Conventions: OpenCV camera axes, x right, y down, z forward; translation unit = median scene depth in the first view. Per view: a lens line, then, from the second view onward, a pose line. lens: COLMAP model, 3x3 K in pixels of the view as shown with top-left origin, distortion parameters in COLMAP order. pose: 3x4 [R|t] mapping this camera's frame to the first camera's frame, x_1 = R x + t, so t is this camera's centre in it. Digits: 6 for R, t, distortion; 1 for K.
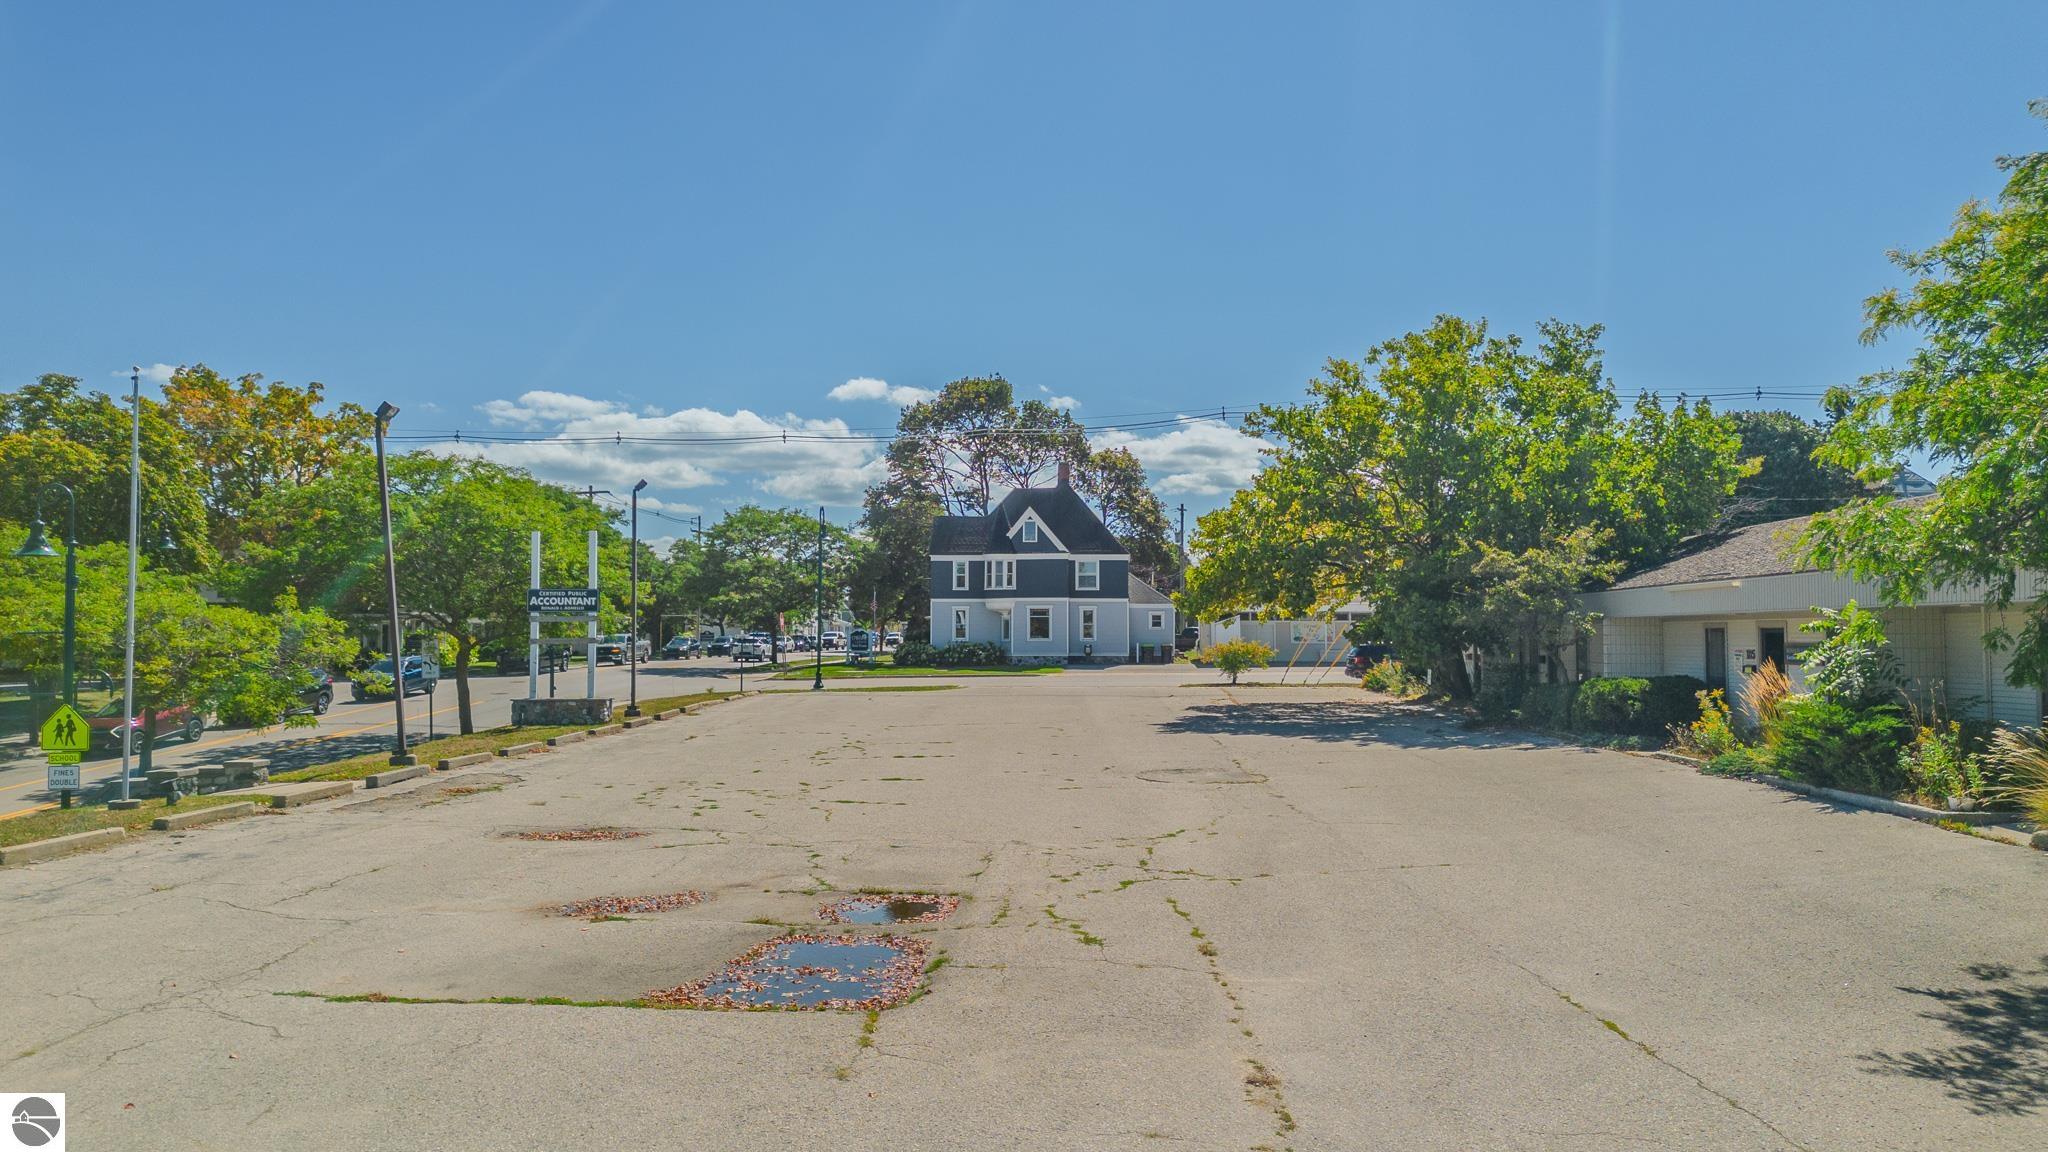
lens RADIAL K [[1447.2, 0, 1012.7], [0, 1447.2, 587.9], [0, 0, 1]] dist [0.047779, -0.008206]
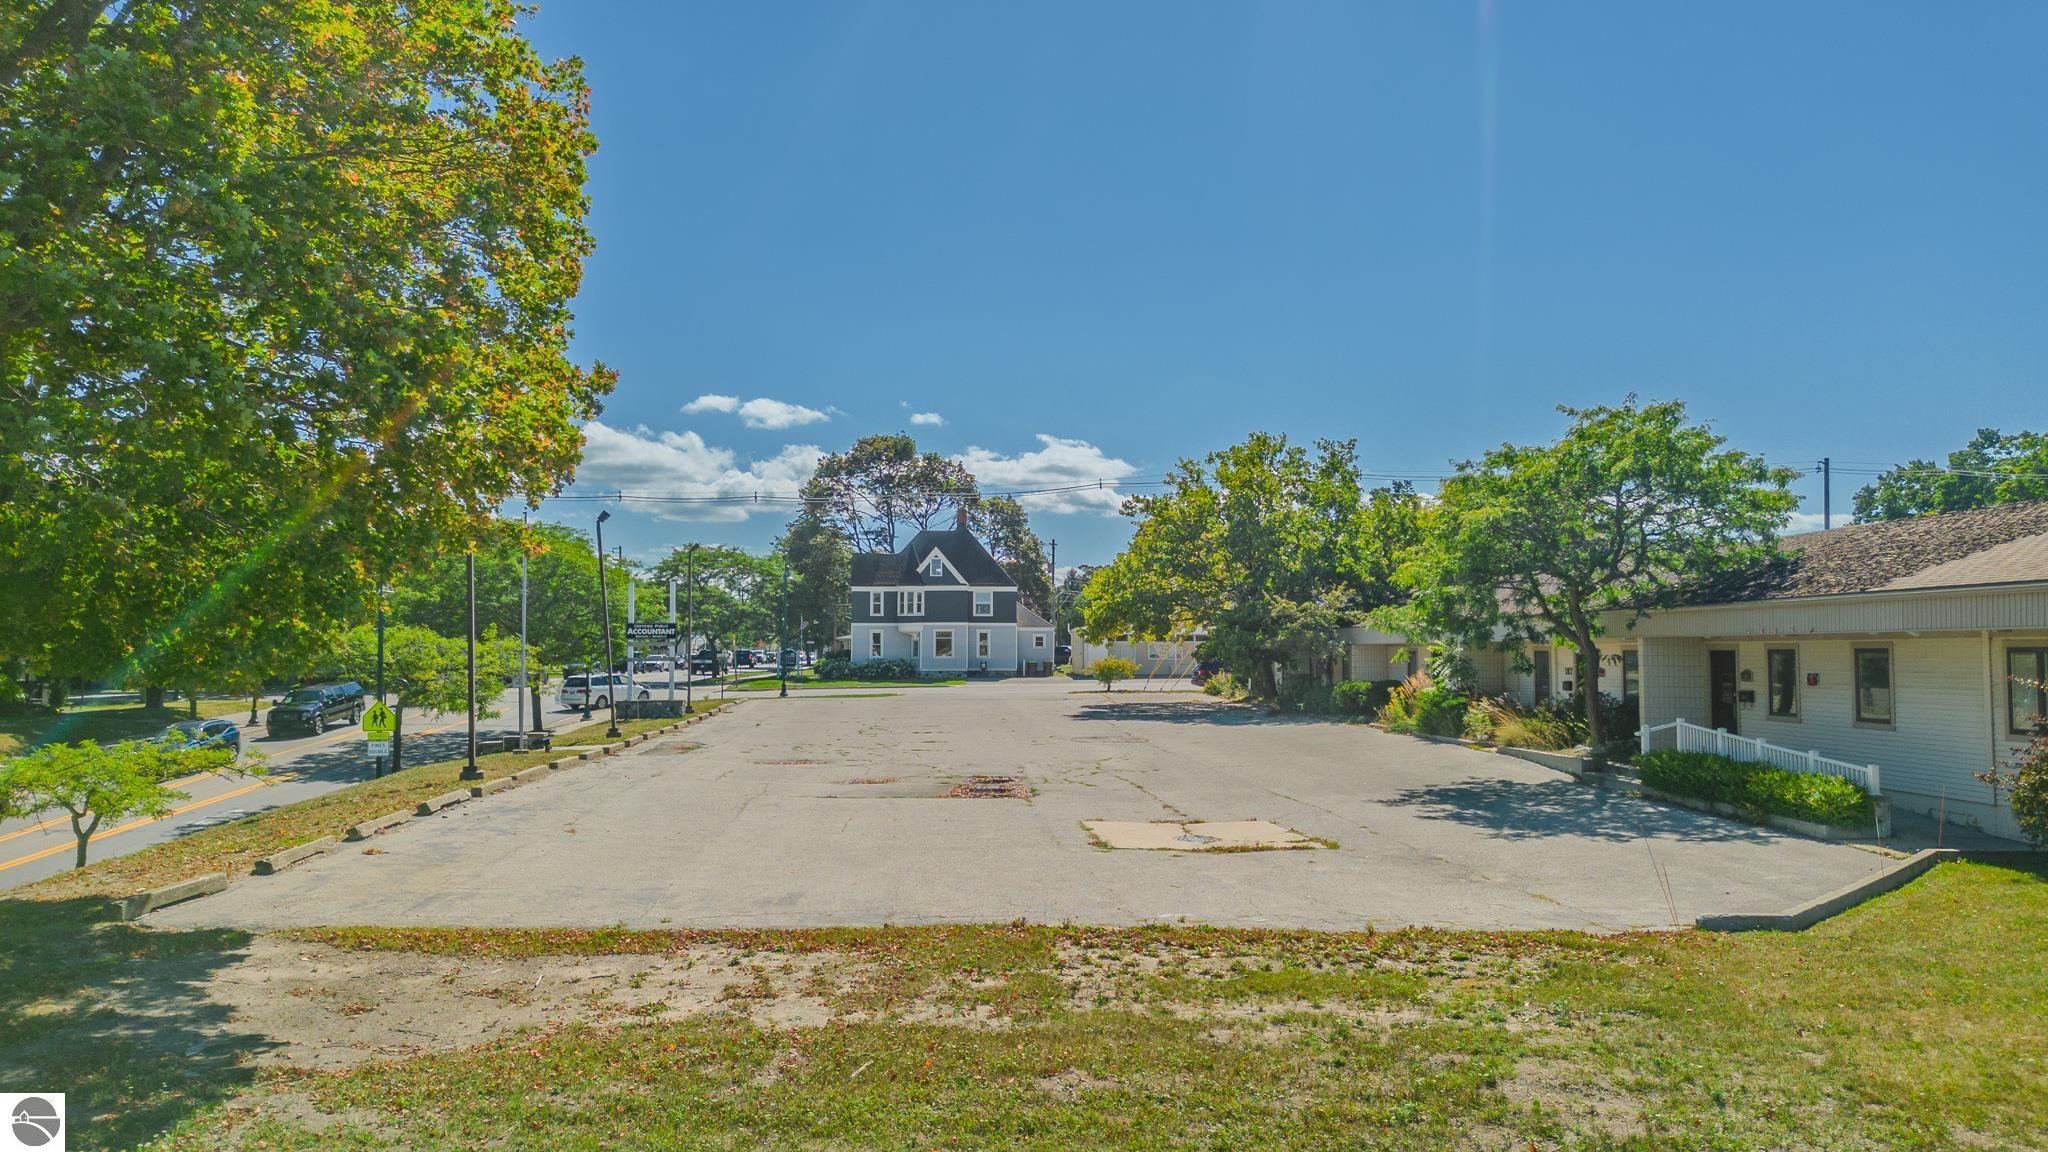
lens RADIAL K [[1447.2, 0, 1021.9], [0, 1447.2, 574.6], [0, 0, 1]] dist [0.047779, -0.008206]
pose [[0.994259, 0.004281, 0.106911, -0.045772], [-0.002103, 0.999788, -0.020471, -0.008363], [-0.106976, 0.020129, 0.994058, -0.205147]]
